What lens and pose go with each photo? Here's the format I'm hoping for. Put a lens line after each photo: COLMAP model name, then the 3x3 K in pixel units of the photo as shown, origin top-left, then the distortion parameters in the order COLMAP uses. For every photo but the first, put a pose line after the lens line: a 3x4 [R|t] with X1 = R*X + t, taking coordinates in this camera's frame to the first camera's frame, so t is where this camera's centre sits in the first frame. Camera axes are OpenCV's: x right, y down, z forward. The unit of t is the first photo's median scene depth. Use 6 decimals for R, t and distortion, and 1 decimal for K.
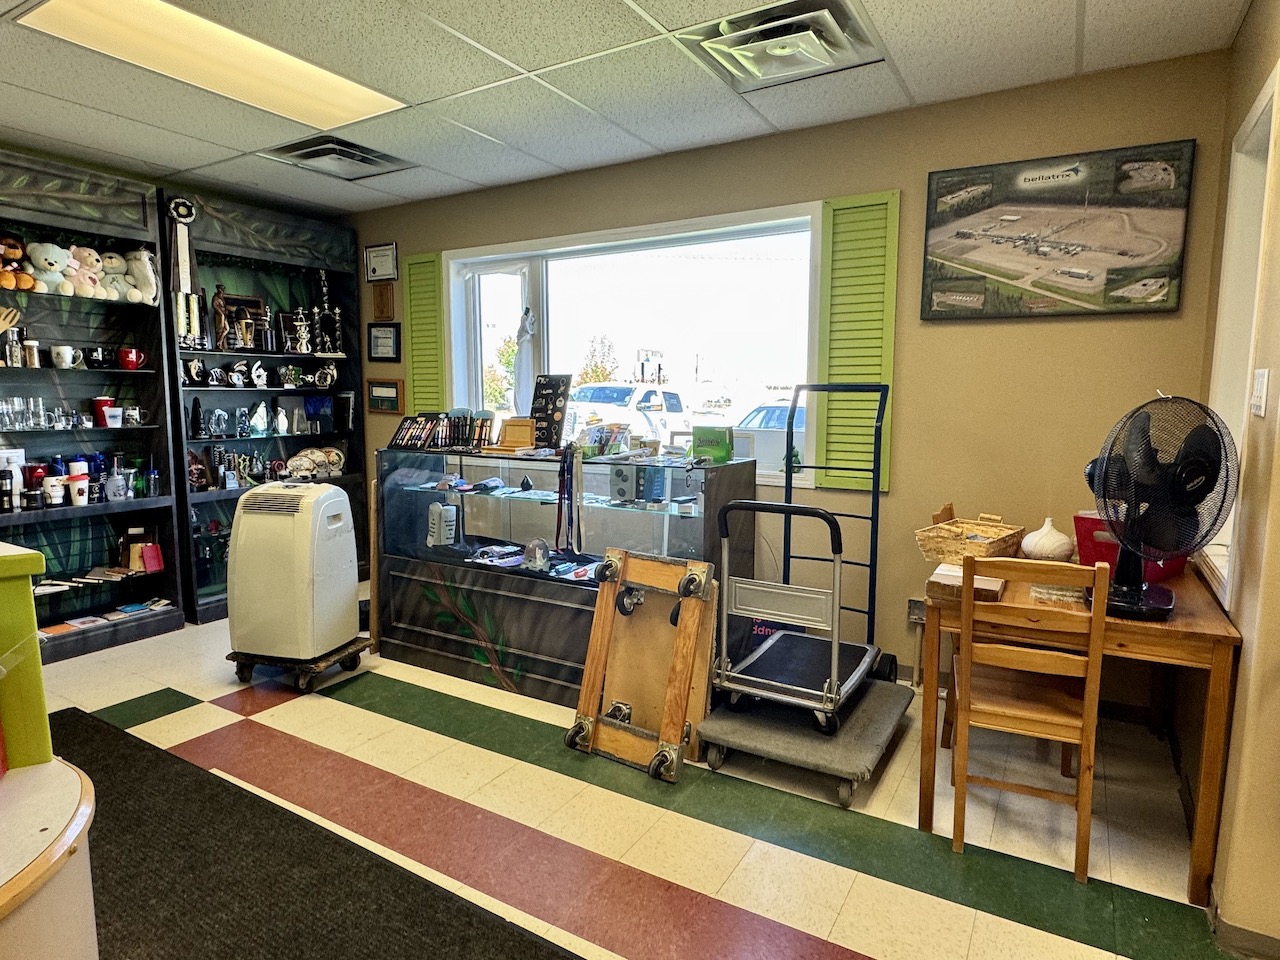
lens RADIAL K [[727.1, 0, 640.0], [0, 727.1, 480.0], [0, 0, 1]] dist [-0.003574, -0.000452]
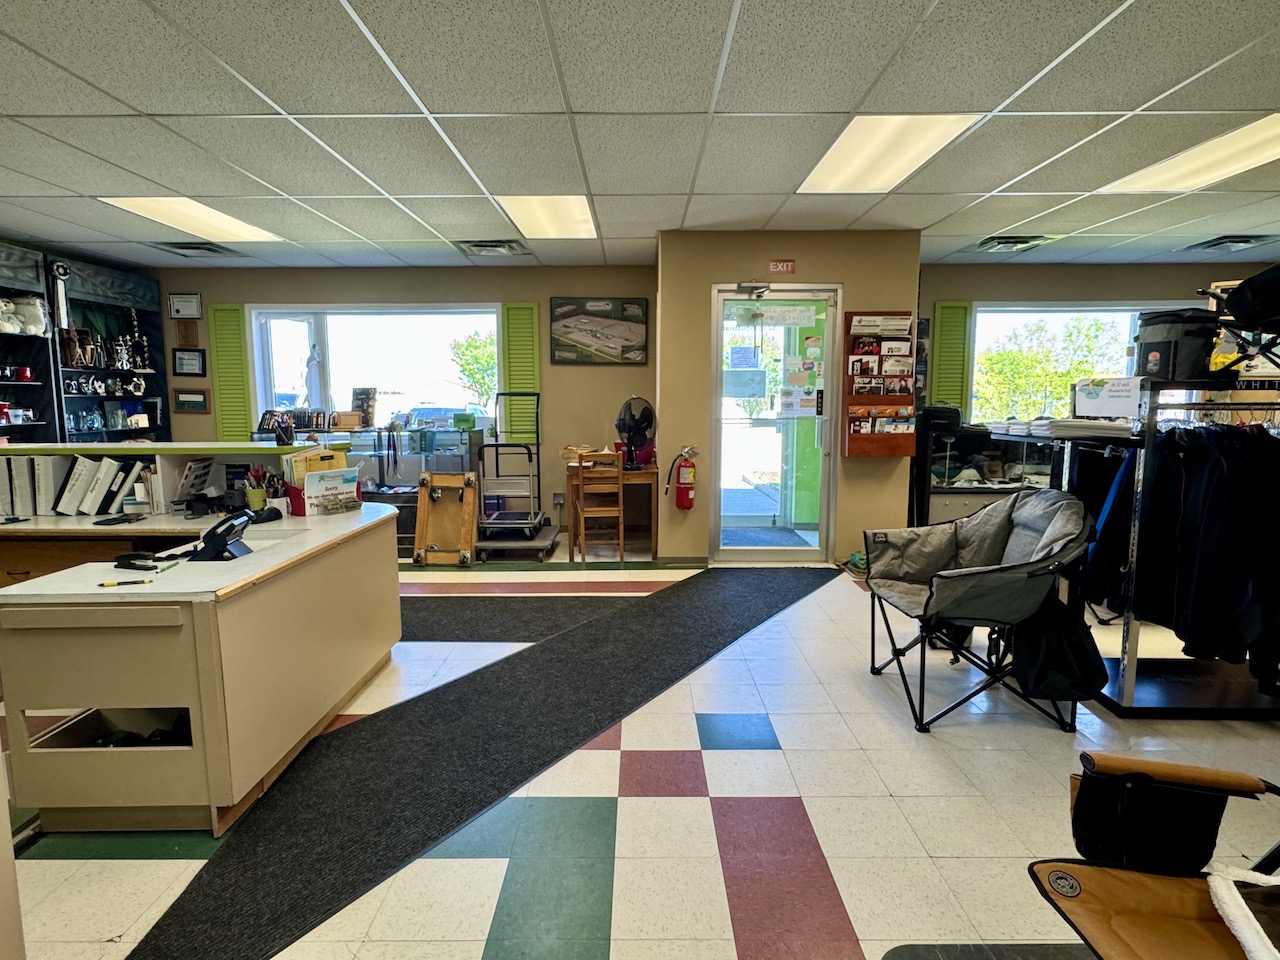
lens RADIAL K [[694.7, 0, 634.5], [0, 694.7, 477.5], [0, 0, 1]] dist [-0.002946, -0.000103]
pose [[0.861484, -0.063021, 0.503859, -0.396833], [0.065179, 0.997784, 0.013358, 0.093982], [-0.503584, 0.021333, 0.863683, -0.778548]]
